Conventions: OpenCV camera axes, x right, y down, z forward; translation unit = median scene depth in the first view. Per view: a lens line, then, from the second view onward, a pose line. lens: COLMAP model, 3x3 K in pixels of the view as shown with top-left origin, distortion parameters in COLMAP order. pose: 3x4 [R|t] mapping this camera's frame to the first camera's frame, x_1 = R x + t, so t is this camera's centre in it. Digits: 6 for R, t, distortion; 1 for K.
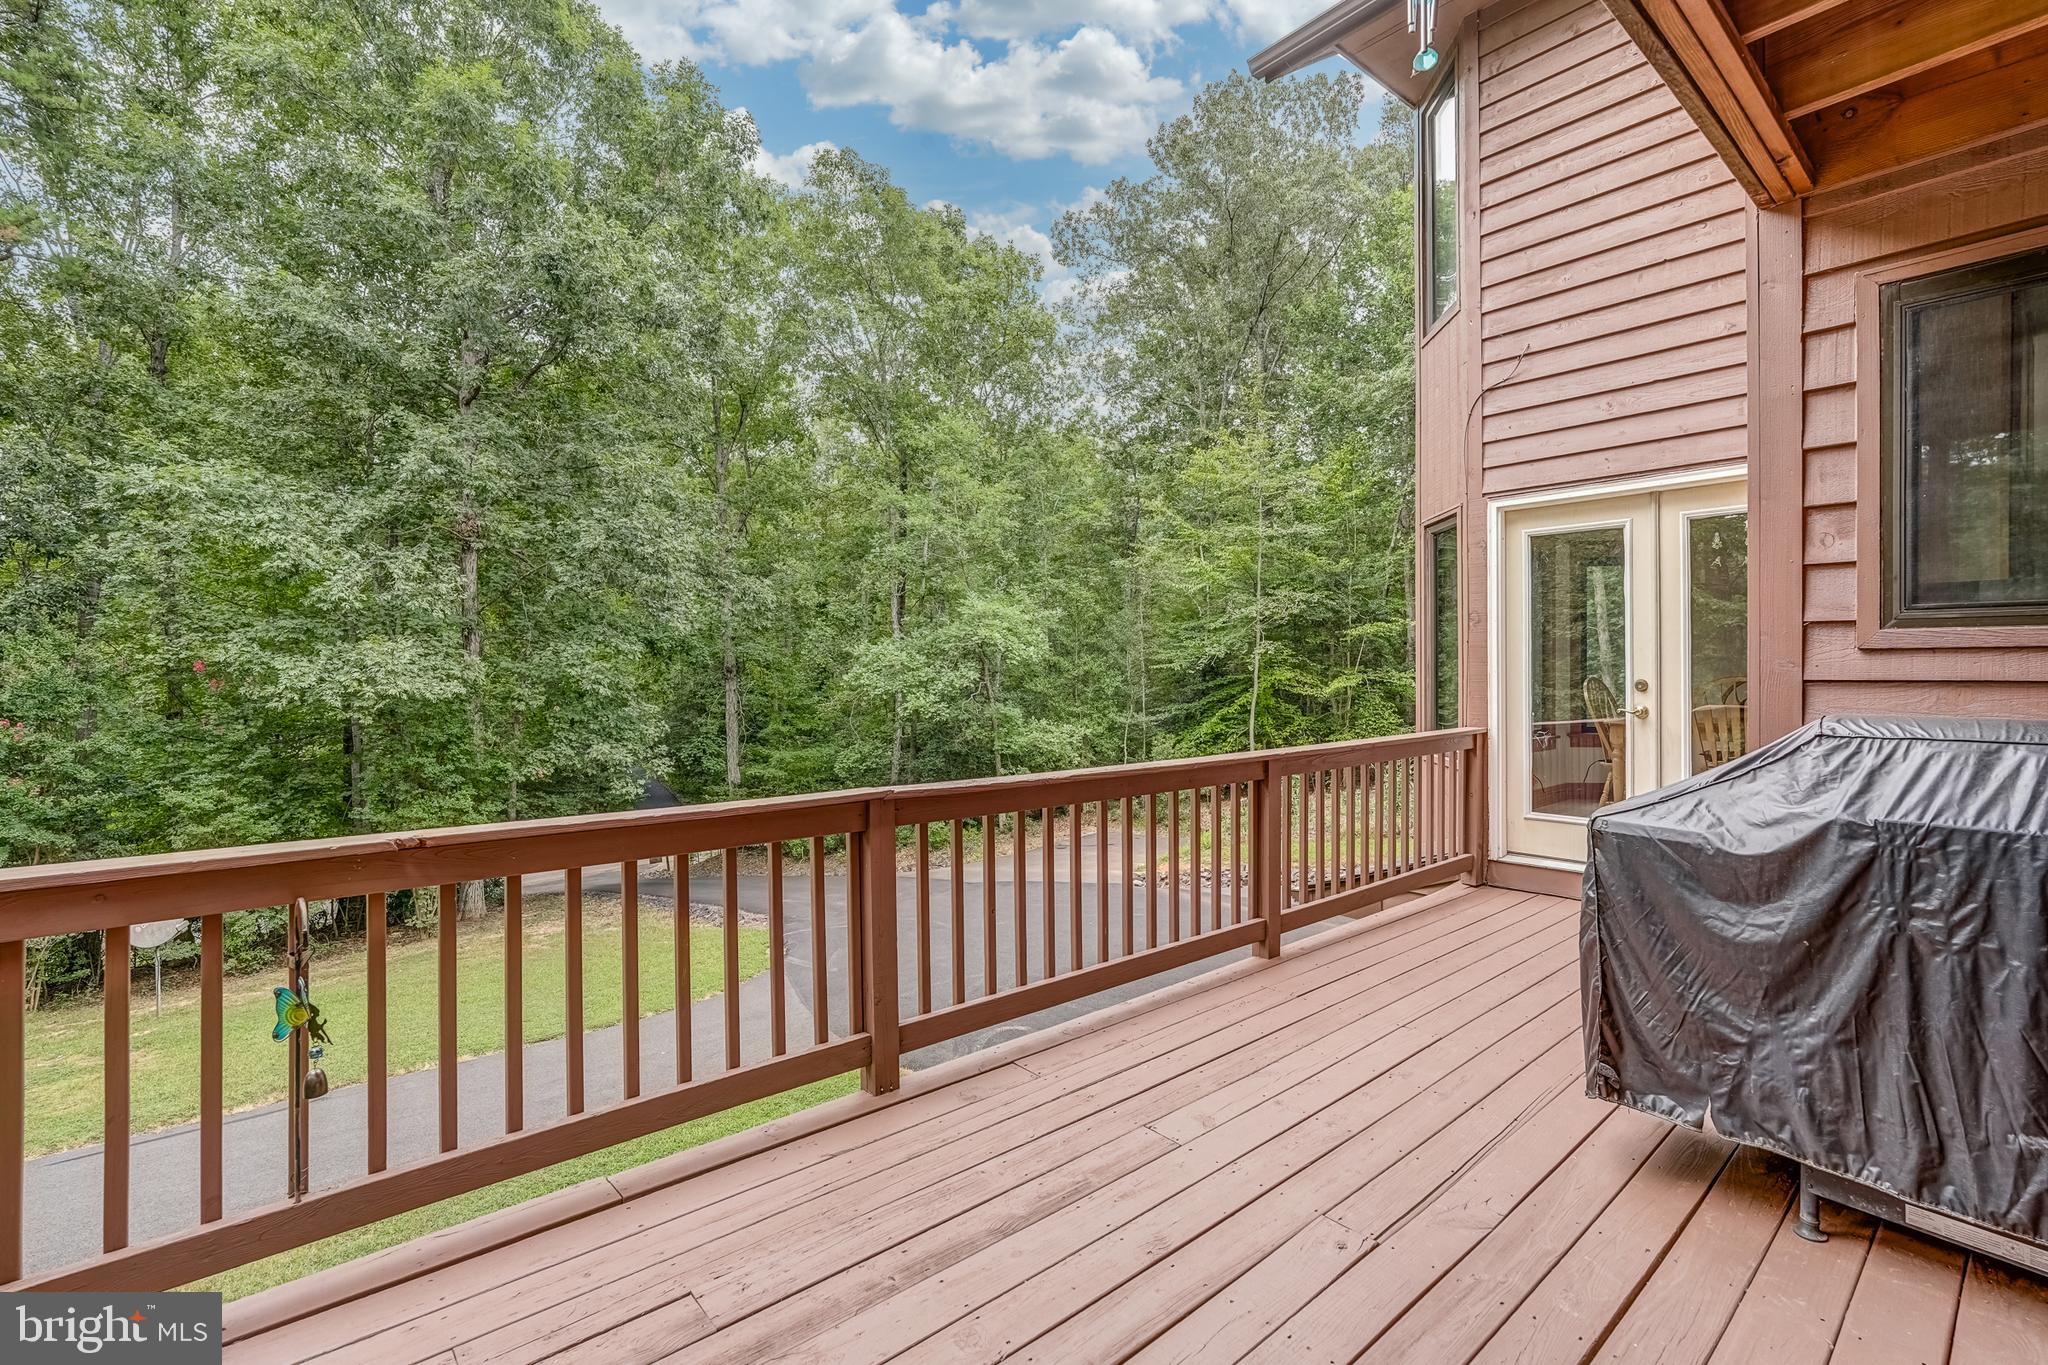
lens RADIAL K [[916.7, 0, 1024.0], [0, 916.7, 682.5], [0, 0, 1]] dist [0.001937, 0.000520]
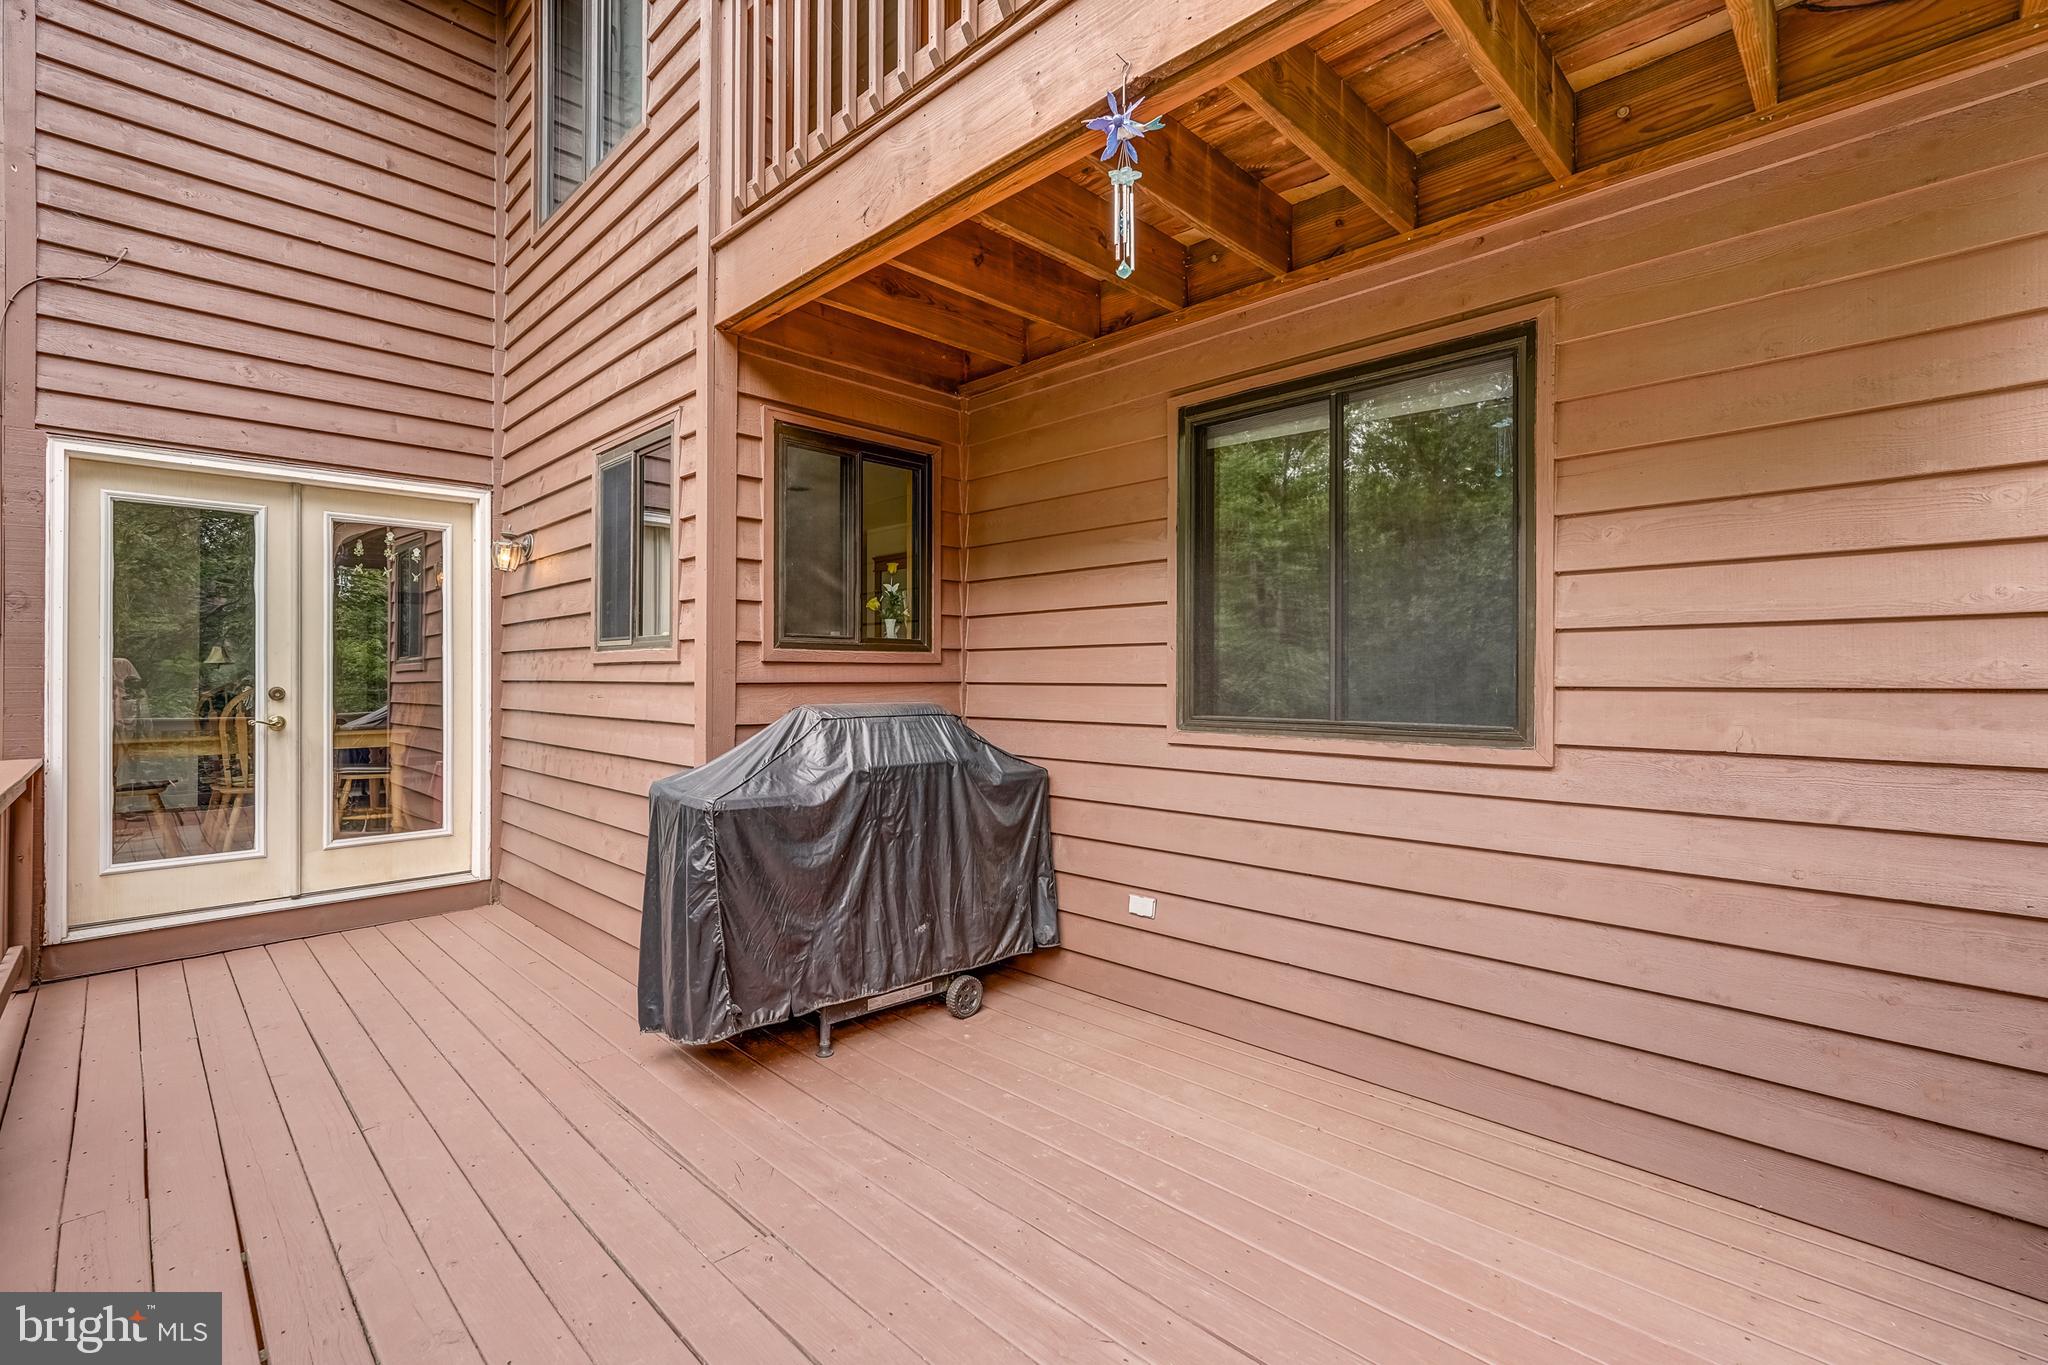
lens RADIAL K [[907.7, 0, 1024.0], [0, 907.7, 682.5], [0, 0, 1]] dist [-0.000324, 0.000218]
pose [[-0.073547, -0.004055, 0.997284, -0.551257], [0.014102, 0.999888, 0.005105, -0.004188], [-0.997192, 0.014439, -0.073482, 0.676272]]
